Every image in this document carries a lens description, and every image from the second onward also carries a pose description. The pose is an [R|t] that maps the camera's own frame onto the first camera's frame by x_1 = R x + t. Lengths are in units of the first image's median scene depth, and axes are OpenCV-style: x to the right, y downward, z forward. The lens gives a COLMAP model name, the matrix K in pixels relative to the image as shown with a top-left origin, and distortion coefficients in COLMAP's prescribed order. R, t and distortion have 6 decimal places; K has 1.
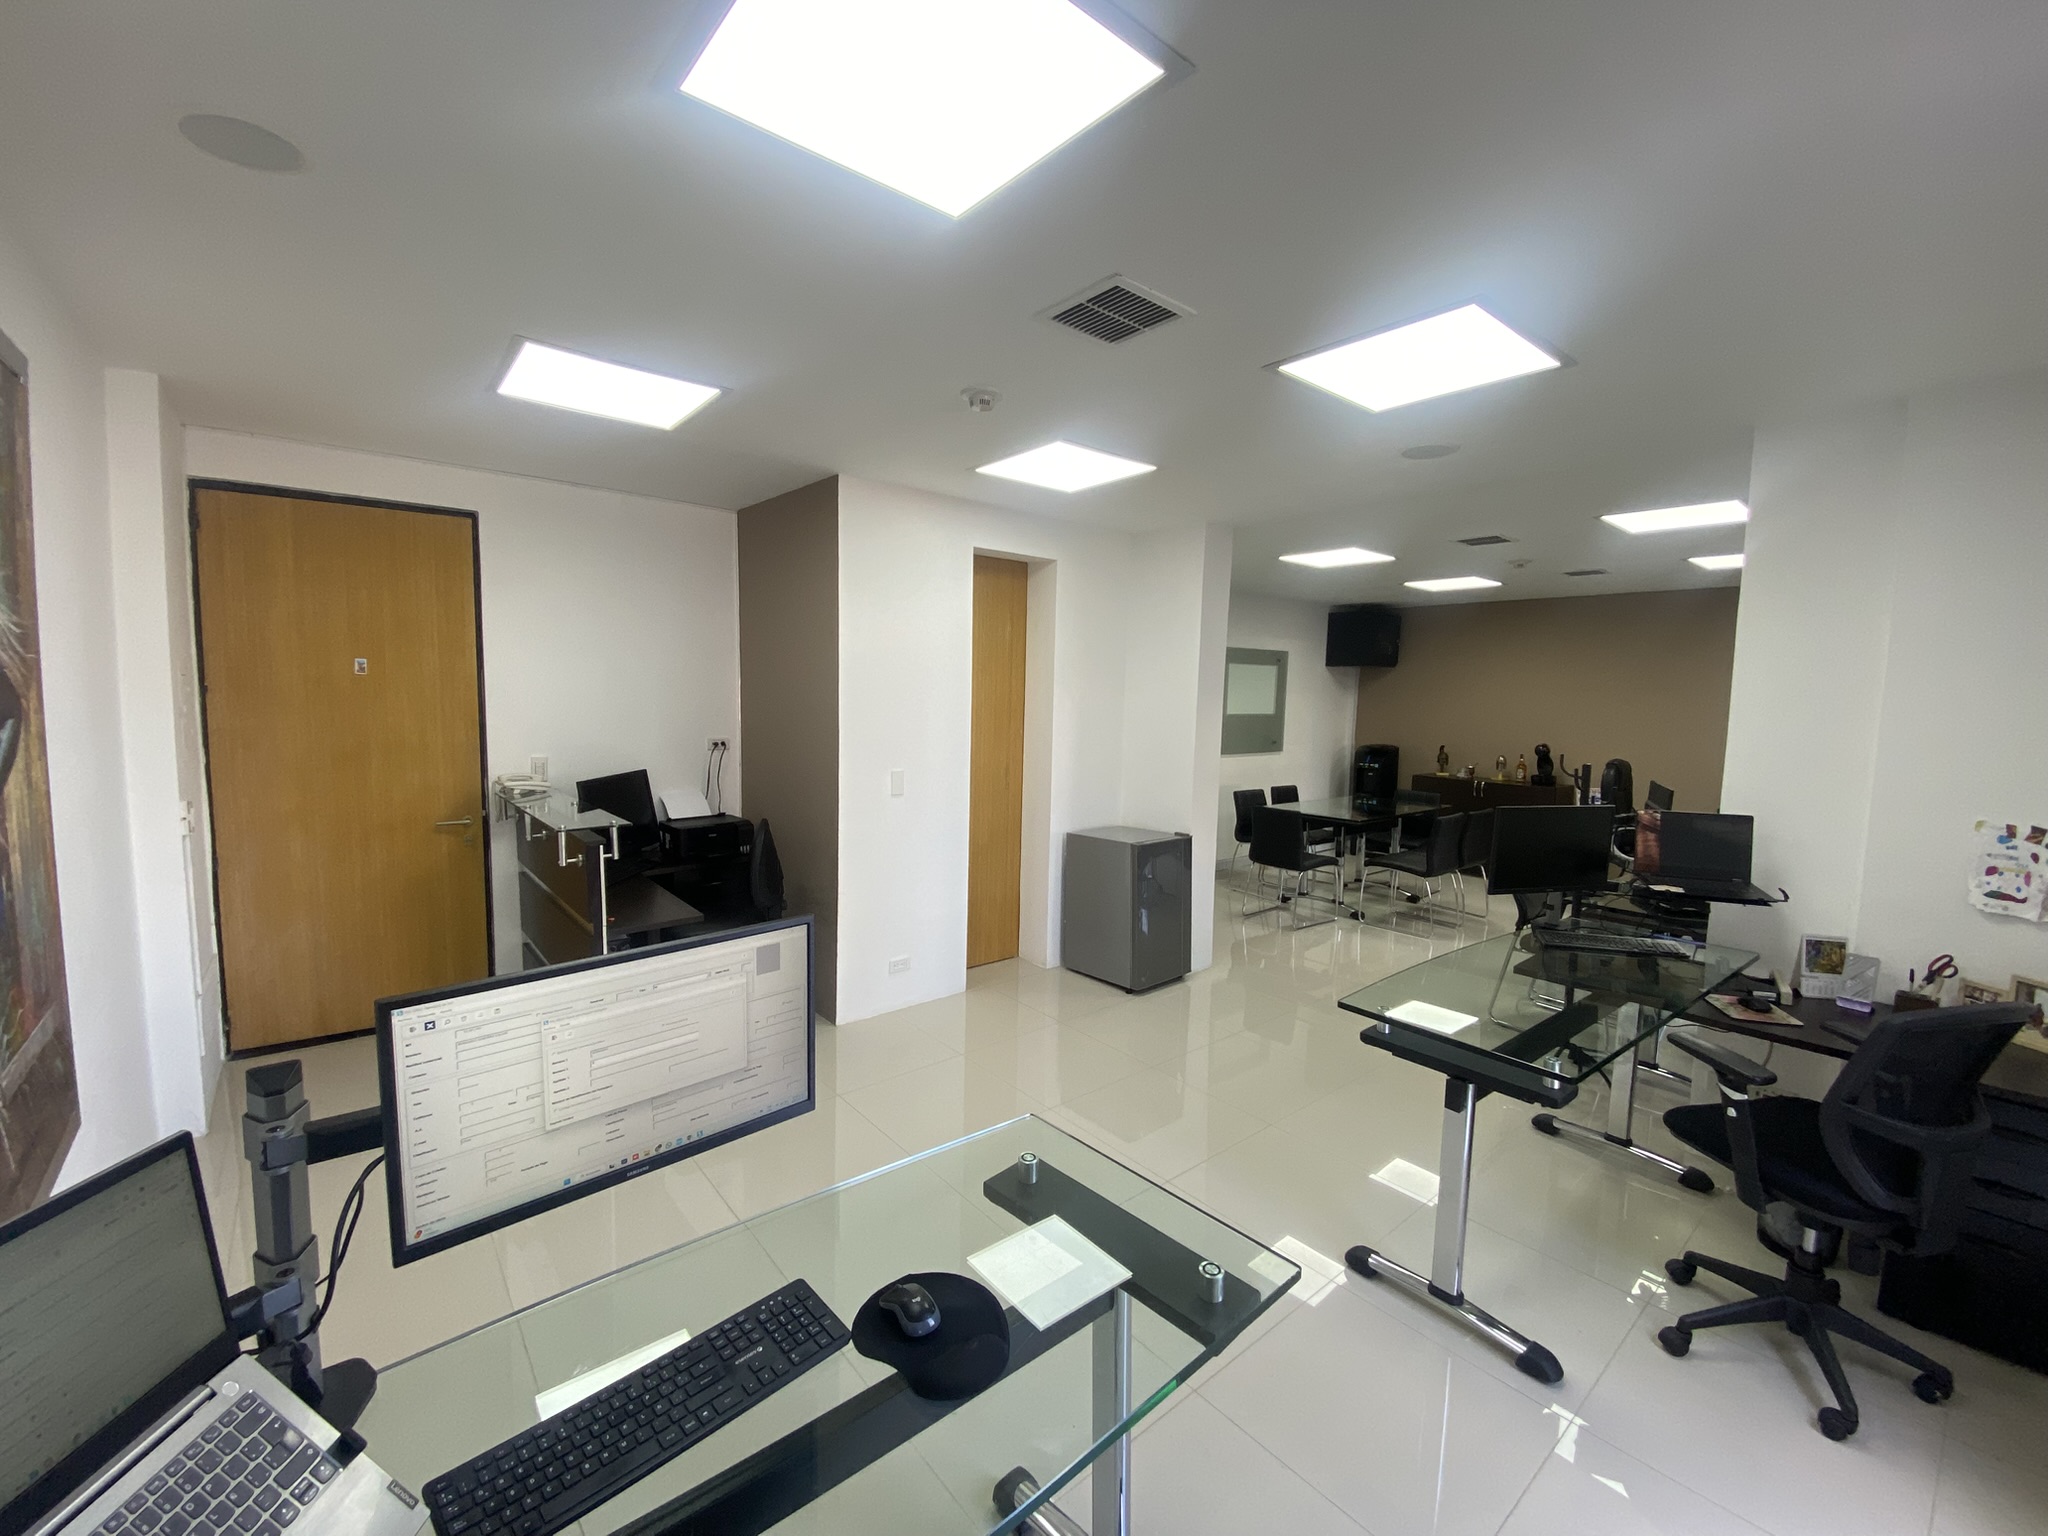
lens RADIAL K [[847.8, 0, 1007.6], [0, 847.8, 777.7], [0, 0, 1]] dist [-0.004718, -0.003261]
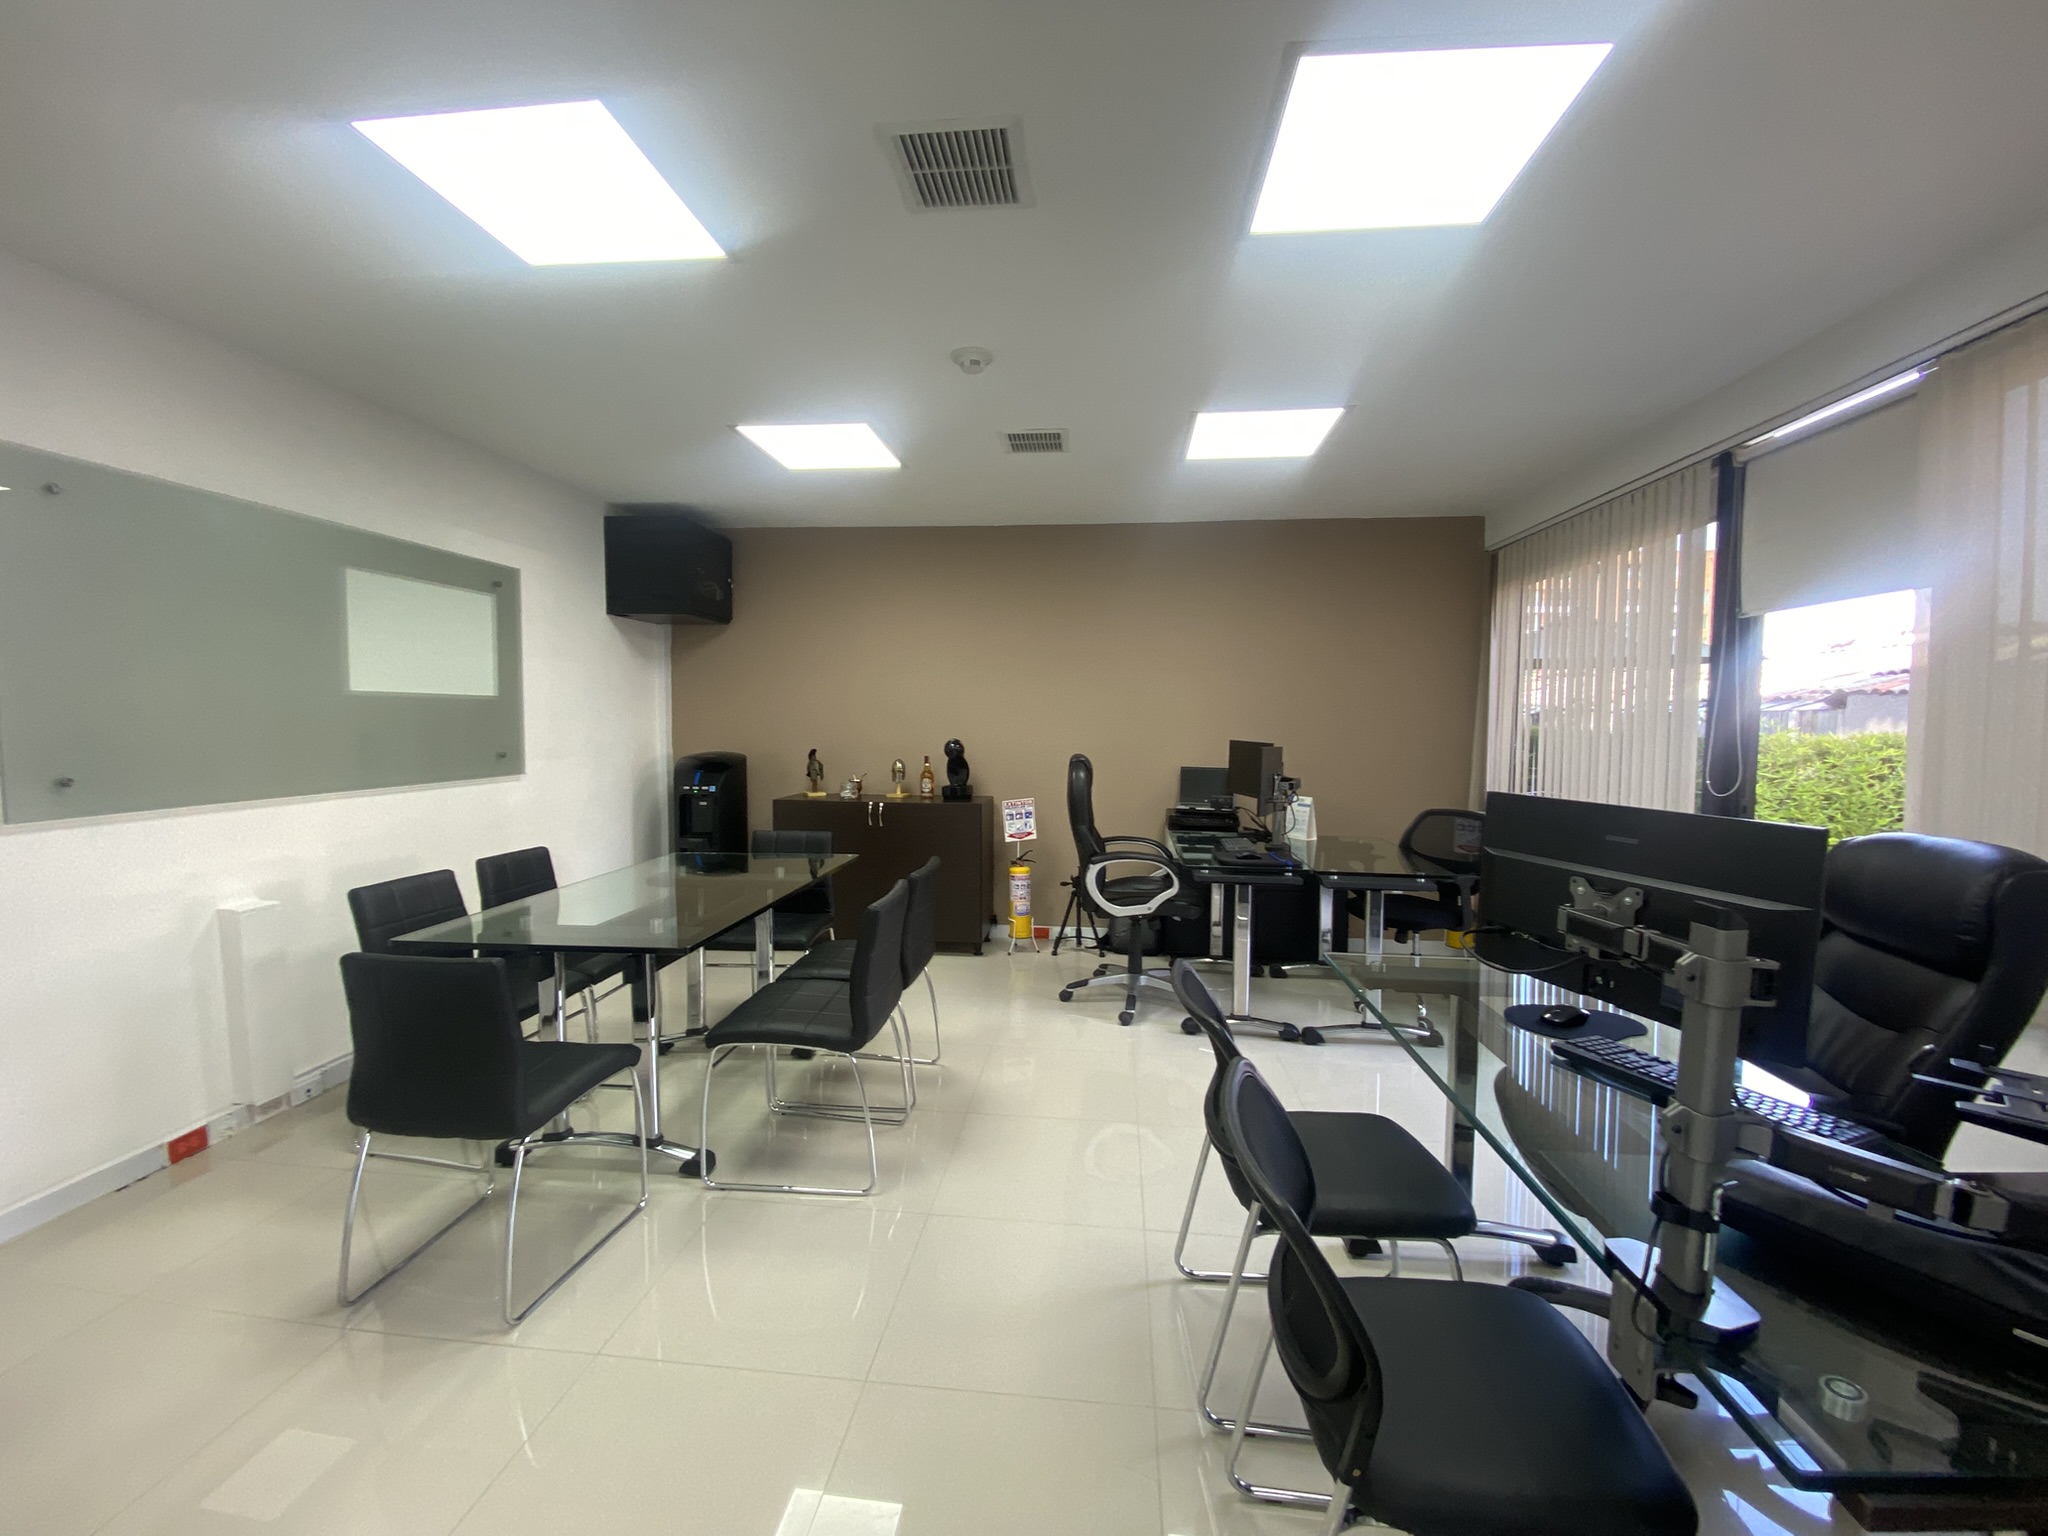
lens RADIAL K [[847.8, 0, 1043.8], [0, 847.8, 772.3], [0, 0, 1]] dist [-0.004718, -0.003261]
pose [[0.695603, -0.060735, 0.715854, 0.186947], [0.079279, 0.996824, 0.007538, -0.012650], [-0.714038, 0.051509, 0.698209, 0.452964]]
